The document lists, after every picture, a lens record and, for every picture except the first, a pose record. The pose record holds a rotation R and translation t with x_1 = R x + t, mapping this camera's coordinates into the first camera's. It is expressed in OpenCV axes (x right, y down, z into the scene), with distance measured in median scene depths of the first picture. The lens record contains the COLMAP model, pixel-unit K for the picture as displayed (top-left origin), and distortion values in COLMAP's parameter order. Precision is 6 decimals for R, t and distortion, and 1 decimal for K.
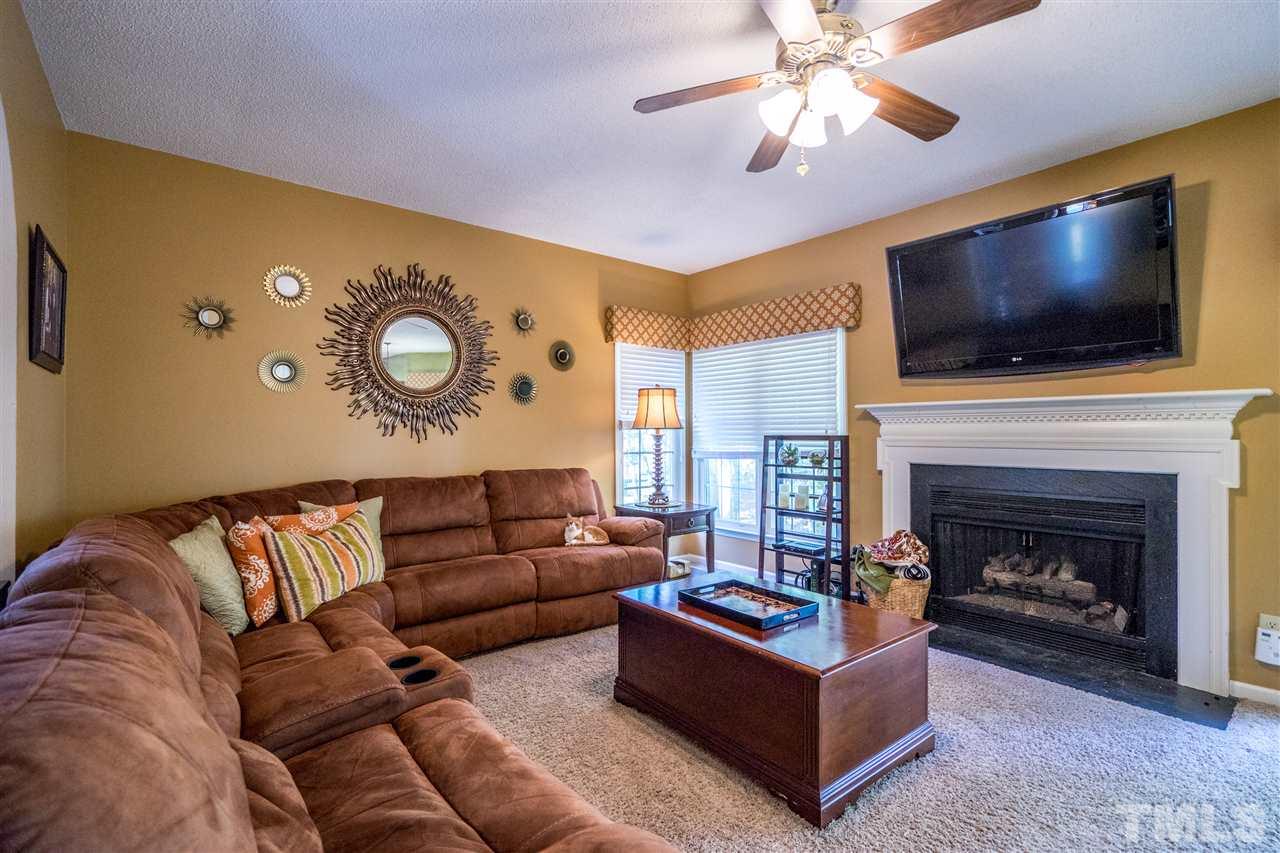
lens RADIAL K [[576.4, 0, 638.7], [0, 576.4, 432.4], [0, 0, 1]] dist [-0.008458, 0.003154]
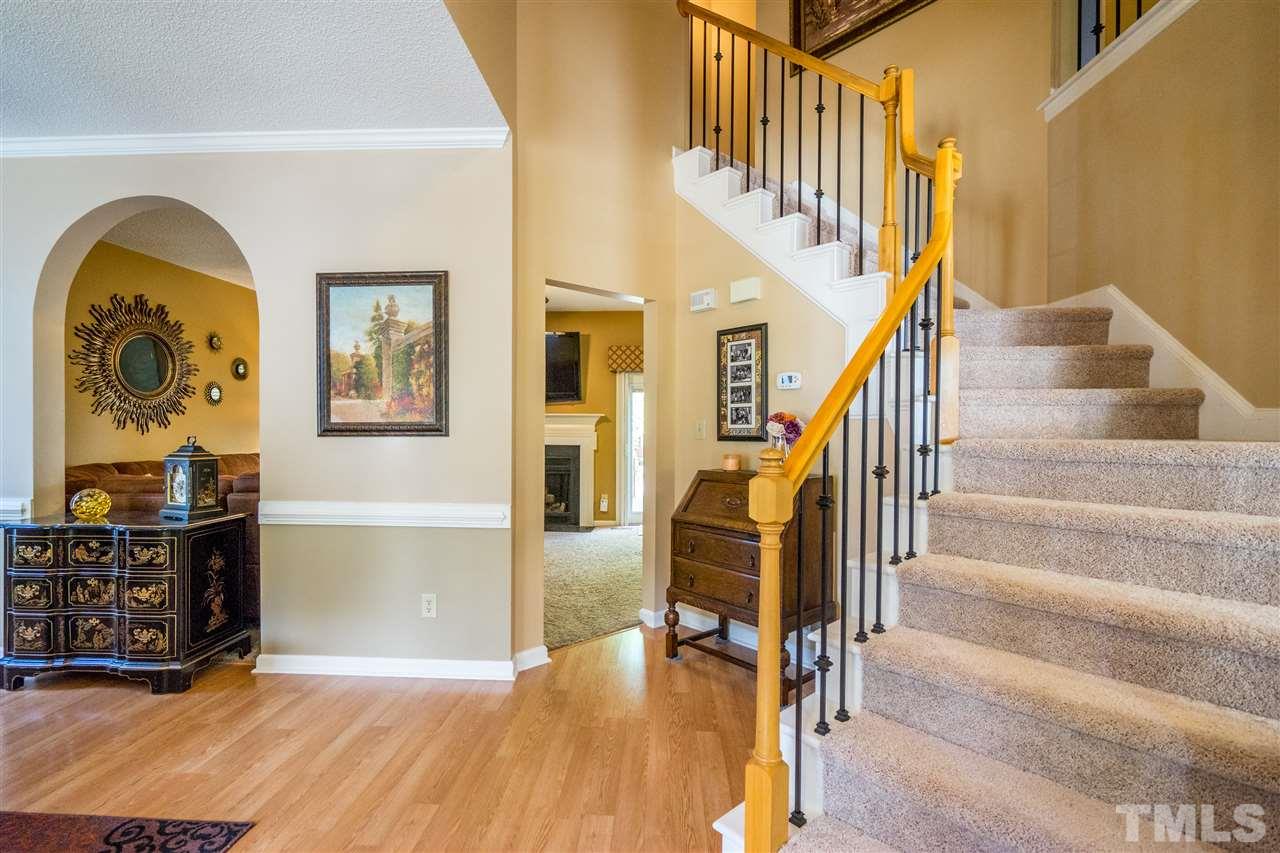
lens RADIAL K [[576.4, 0, 637.7], [0, 576.4, 428.3], [0, 0, 1]] dist [-0.008458, 0.003154]
pose [[0.656477, 0.003984, 0.754335, -0.660917], [-0.007223, 0.999973, 0.001005, -0.006566], [-0.754311, -0.006108, 0.656489, -0.701478]]
